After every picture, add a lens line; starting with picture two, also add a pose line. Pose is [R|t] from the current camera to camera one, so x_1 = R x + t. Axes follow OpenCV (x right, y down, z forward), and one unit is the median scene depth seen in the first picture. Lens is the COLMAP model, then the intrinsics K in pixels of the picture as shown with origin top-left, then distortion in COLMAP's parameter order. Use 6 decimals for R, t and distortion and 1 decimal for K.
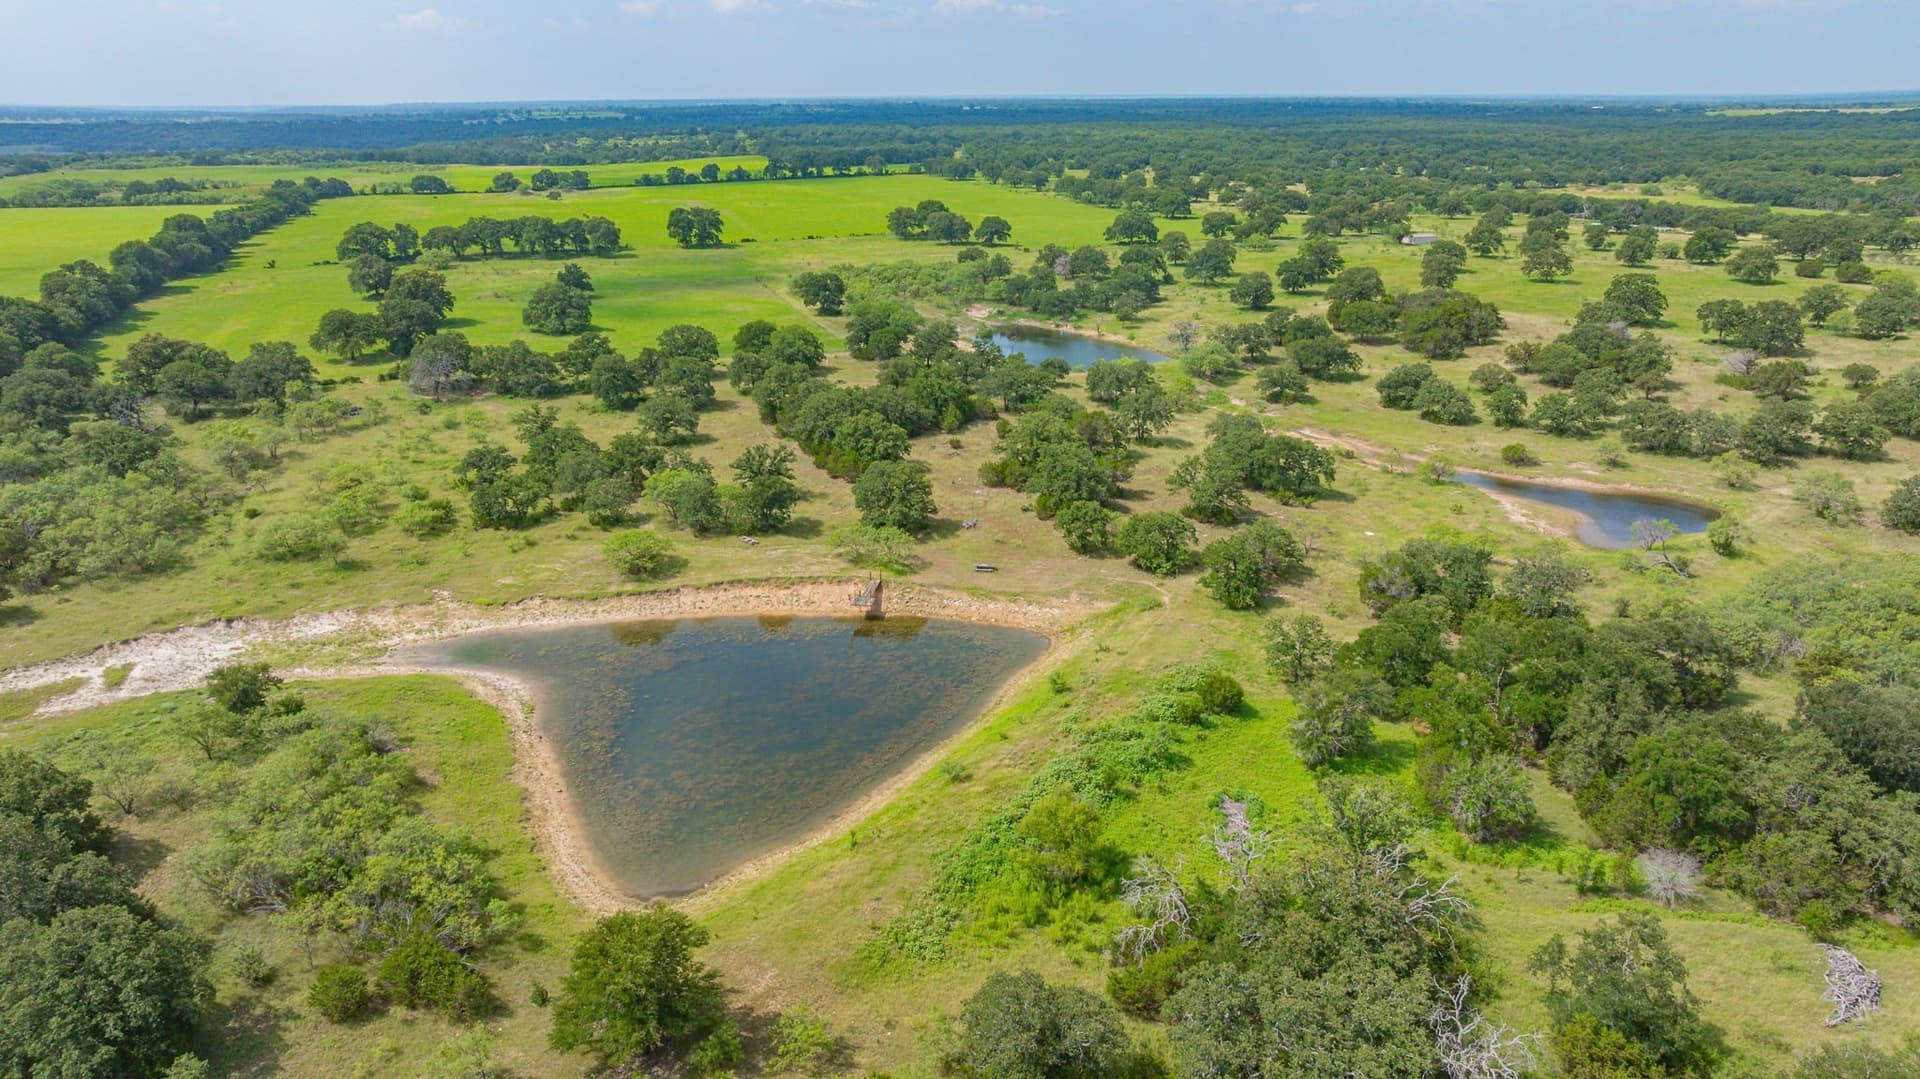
lens RADIAL K [[1351.2, 0, 960.0], [0, 1351.2, 539.5], [0, 0, 1]] dist [-0.024252, 0.008826]
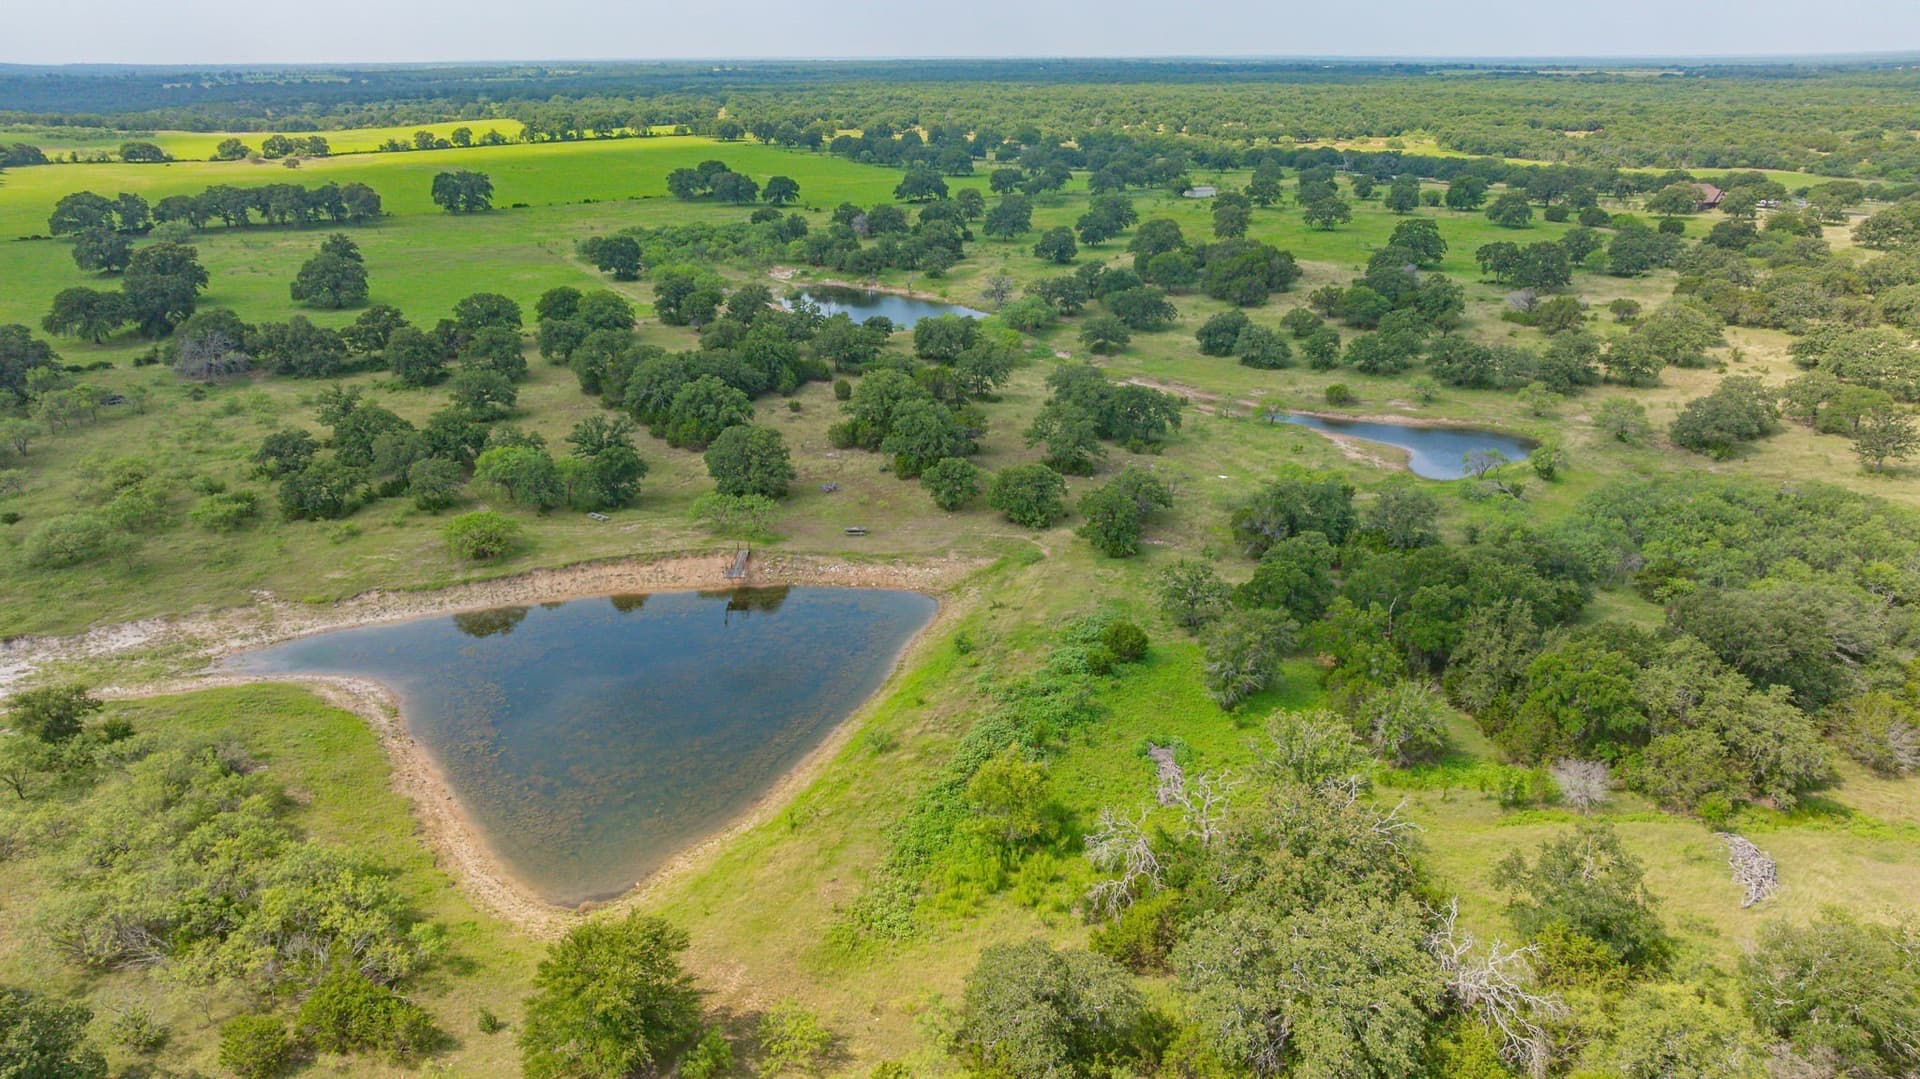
lens RADIAL K [[1351.2, 0, 960.0], [0, 1351.2, 539.5], [0, 0, 1]] dist [-0.024252, 0.008826]
pose [[0.984366, -0.058026, 0.166302, -0.067701], [0.053799, 0.998107, 0.029813, 0.001933], [-0.167718, -0.020400, 0.985624, 0.030782]]
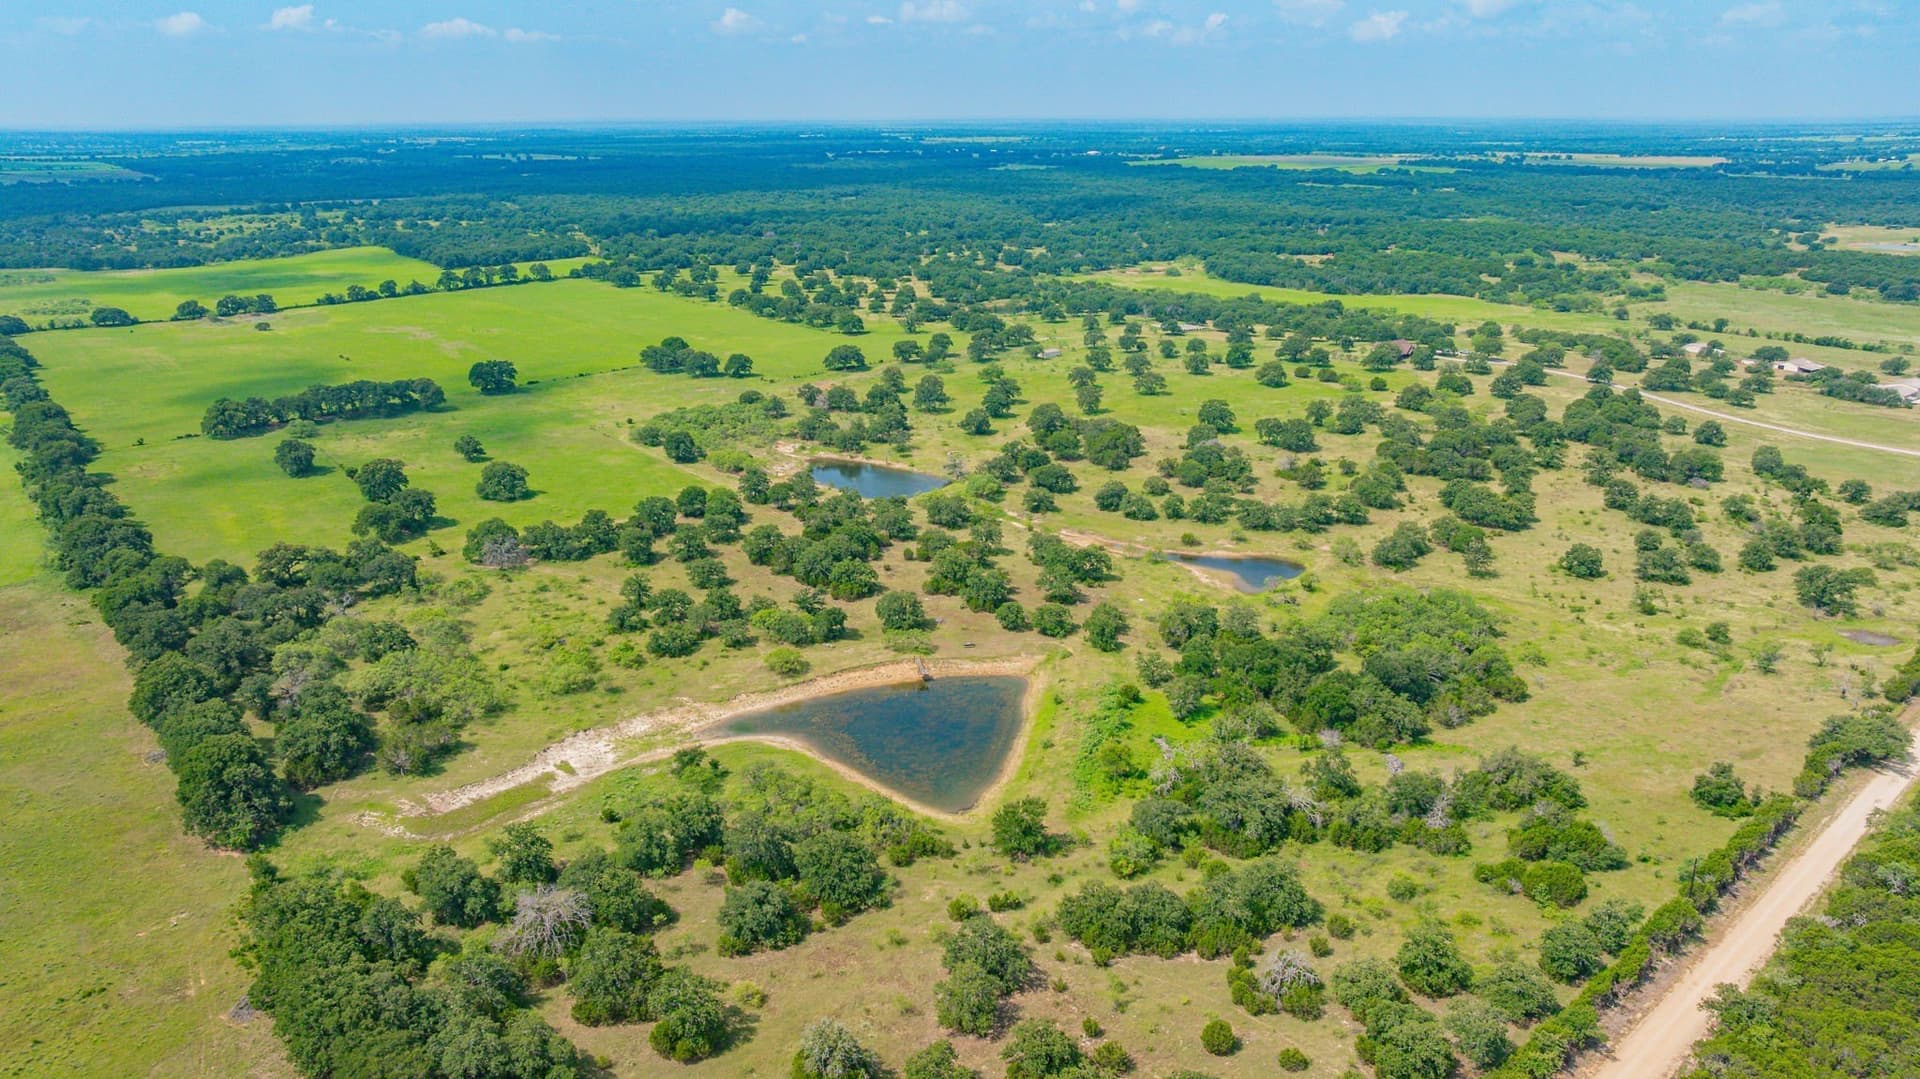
lens RADIAL K [[1351.2, 0, 960.0], [0, 1351.2, 539.5], [0, 0, 1]] dist [-0.024252, 0.008826]
pose [[0.941675, -0.099921, 0.321348, -0.560733], [0.104656, 0.994505, 0.002551, -0.126300], [-0.319837, 0.031228, 0.946958, -0.741302]]
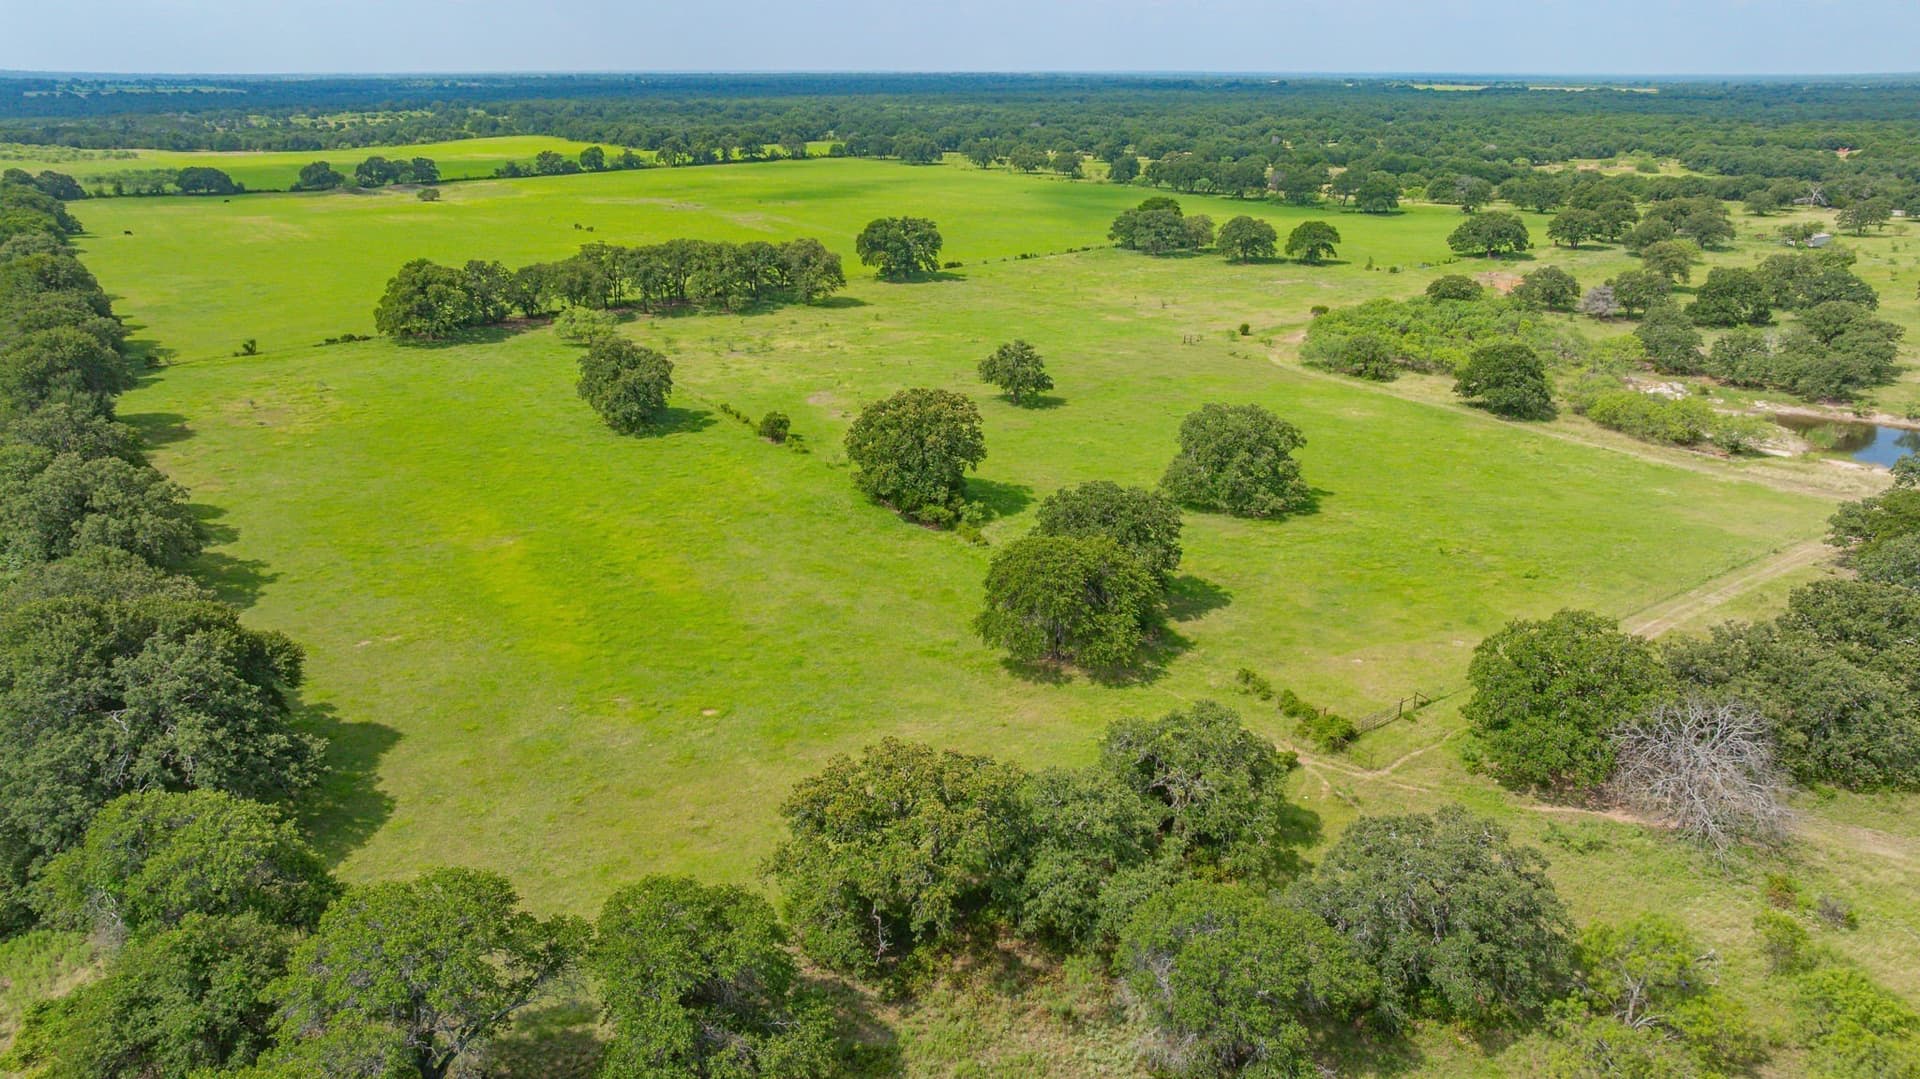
lens RADIAL K [[1351.2, 0, 960.0], [0, 1351.2, 539.5], [0, 0, 1]] dist [-0.024252, 0.008826]
pose [[0.960732, -0.083833, 0.264513, -0.954808], [0.079669, 0.996470, 0.026454, -0.298316], [-0.265797, -0.004341, 0.964019, 1.030242]]
